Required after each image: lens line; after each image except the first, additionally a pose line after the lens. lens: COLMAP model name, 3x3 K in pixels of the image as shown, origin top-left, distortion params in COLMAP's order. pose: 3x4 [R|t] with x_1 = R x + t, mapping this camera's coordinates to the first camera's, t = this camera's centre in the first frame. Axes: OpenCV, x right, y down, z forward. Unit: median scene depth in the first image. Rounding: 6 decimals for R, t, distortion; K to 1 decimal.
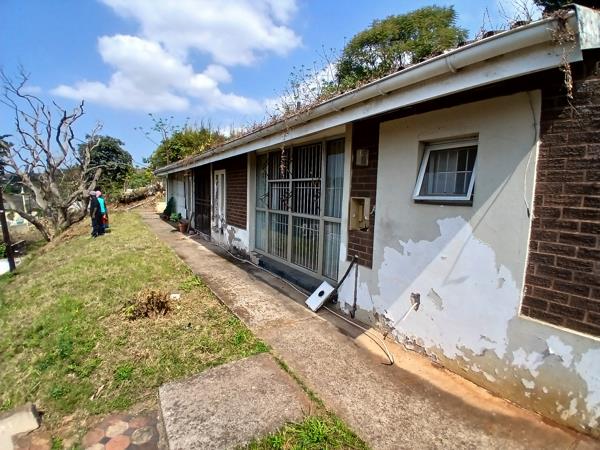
lens RADIAL K [[299.9, 0, 295.6], [0, 299.9, 225.1], [0, 0, 1]] dist [-0.011342, -0.034884]
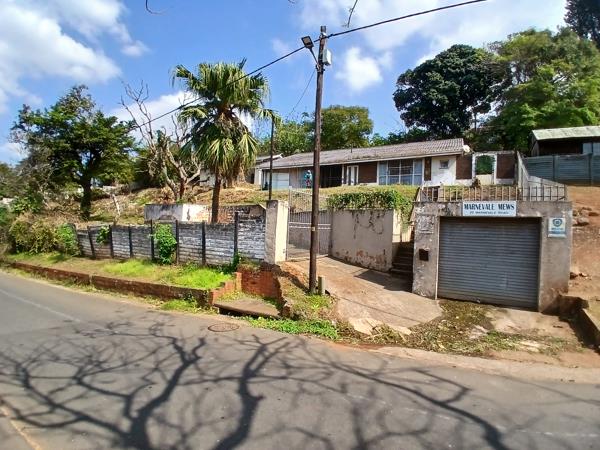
lens RADIAL K [[299.9, 0, 295.6], [0, 299.9, 225.1], [0, 0, 1]] dist [-0.011342, -0.034884]
pose [[0.873253, 0.021522, 0.486792, -4.830754], [0.032748, 0.994173, -0.102701, 1.507033], [-0.486166, 0.105625, 0.867460, -2.670088]]
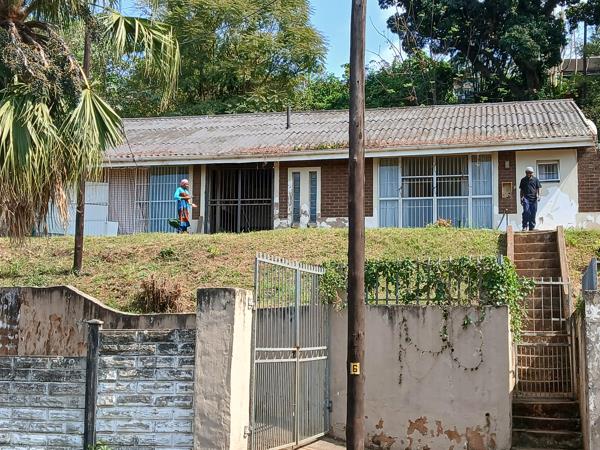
lens RADIAL K [[936.8, 0, 300.0], [0, 936.8, 225.0], [0, 0, 1]] dist [0.075896, -0.046944]
pose [[0.700205, 0.078007, 0.709668, -5.691355], [0.085048, 0.977821, -0.191397, 1.396382], [-0.708858, 0.194373, 0.678040, -2.521808]]
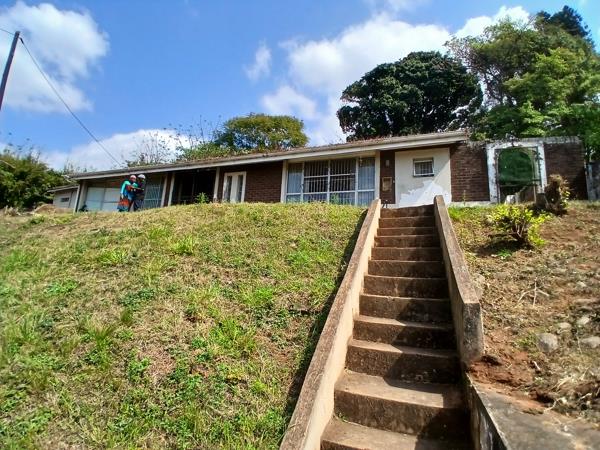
lens RADIAL K [[299.9, 0, 295.6], [0, 299.9, 225.1], [0, 0, 1]] dist [-0.011342, -0.034884]
pose [[0.794694, 0.127269, 0.593518, -1.877778], [0.030048, 0.968327, -0.247873, 0.912041], [-0.606266, 0.214817, 0.765699, -0.397710]]
